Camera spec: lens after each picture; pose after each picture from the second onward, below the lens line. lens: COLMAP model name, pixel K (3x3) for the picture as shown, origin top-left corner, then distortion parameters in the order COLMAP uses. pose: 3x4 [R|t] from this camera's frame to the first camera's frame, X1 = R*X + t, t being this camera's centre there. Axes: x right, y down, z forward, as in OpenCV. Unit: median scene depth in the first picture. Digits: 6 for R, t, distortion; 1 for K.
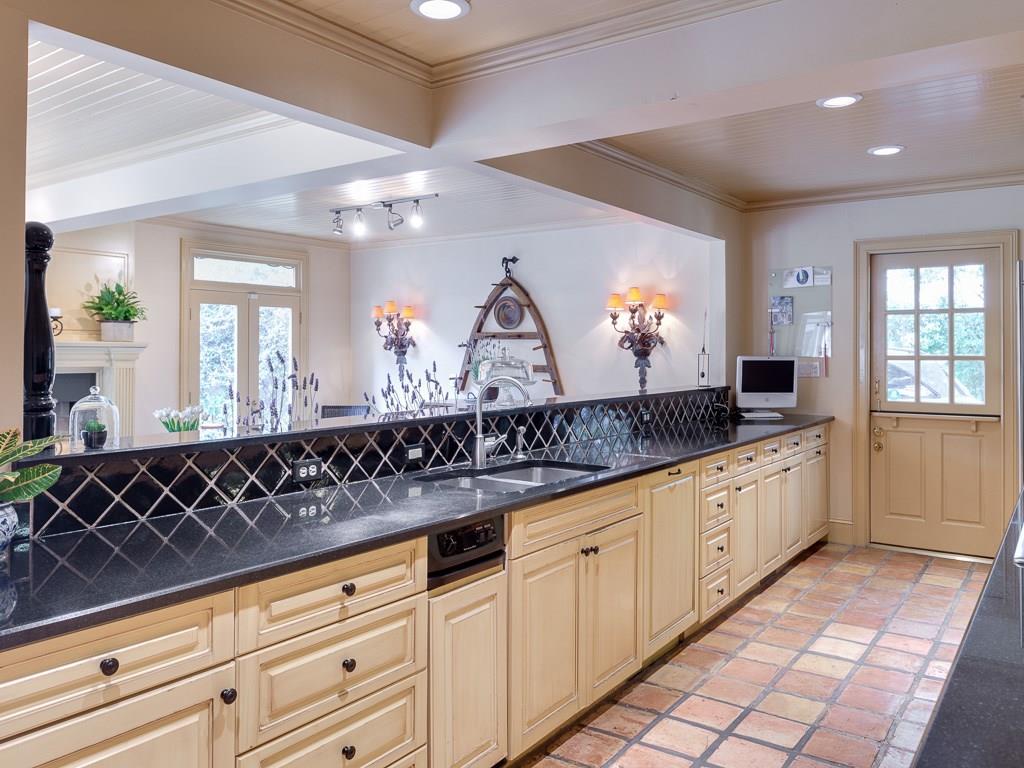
lens RADIAL K [[789.5, 0, 506.4], [0, 789.5, 344.3], [0, 0, 1]] dist [-0.004002, -0.009804]
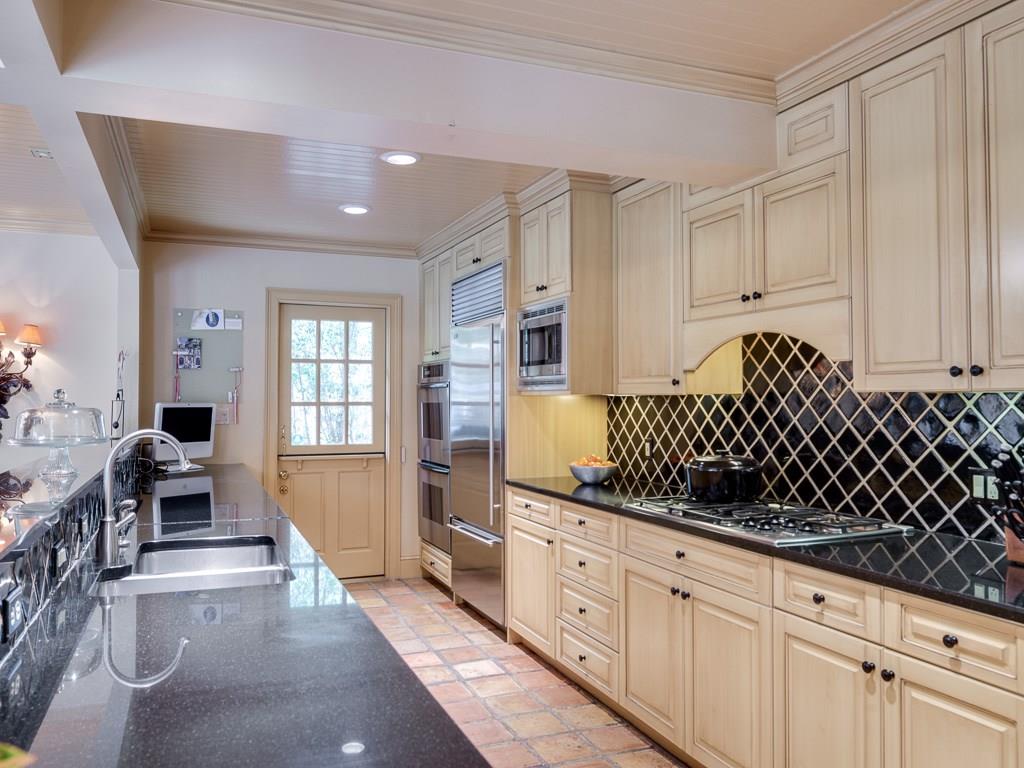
lens RADIAL K [[789.5, 0, 510.4], [0, 789.5, 389.3], [0, 0, 1]] dist [-0.004002, -0.009804]
pose [[0.531871, 0.009859, 0.846768, -0.236450], [-0.006397, 0.999950, -0.007624, 0.003984], [-0.846801, -0.001361, 0.531908, 0.191124]]
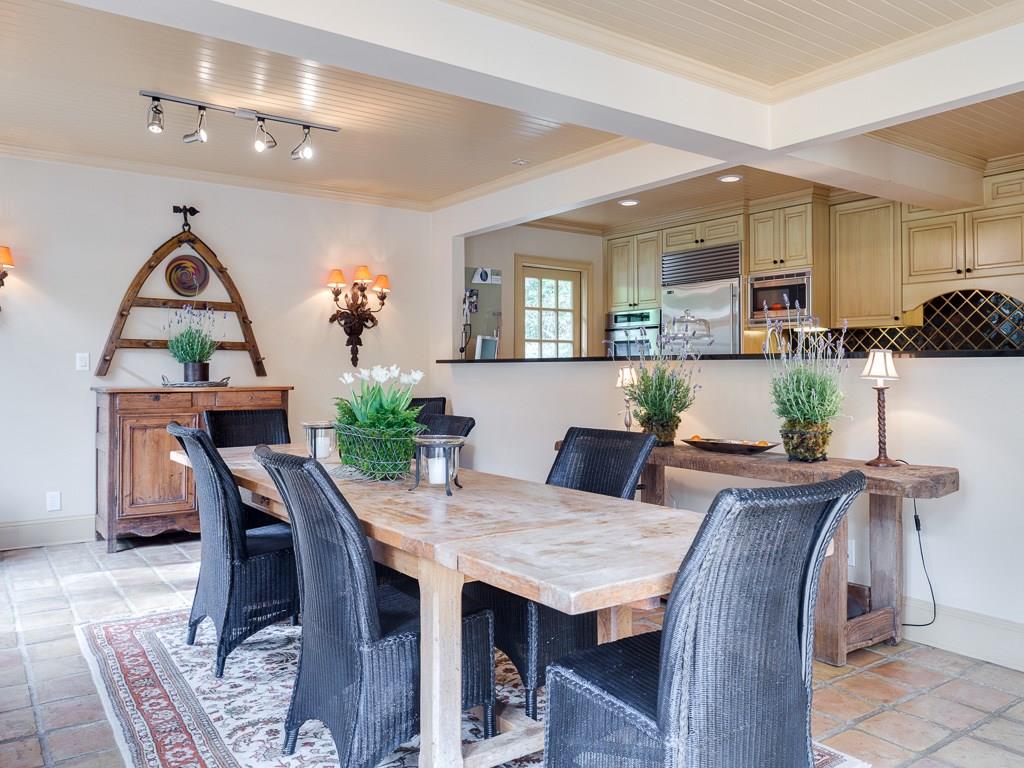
lens RADIAL K [[789.5, 0, 514.7], [0, 789.5, 376.8], [0, 0, 1]] dist [-0.004002, -0.009804]
pose [[0.323986, -0.006853, 0.946037, -0.816574], [-0.009873, 0.999895, 0.010624, 0.064253], [-0.946010, -0.012783, 0.323884, 0.536373]]
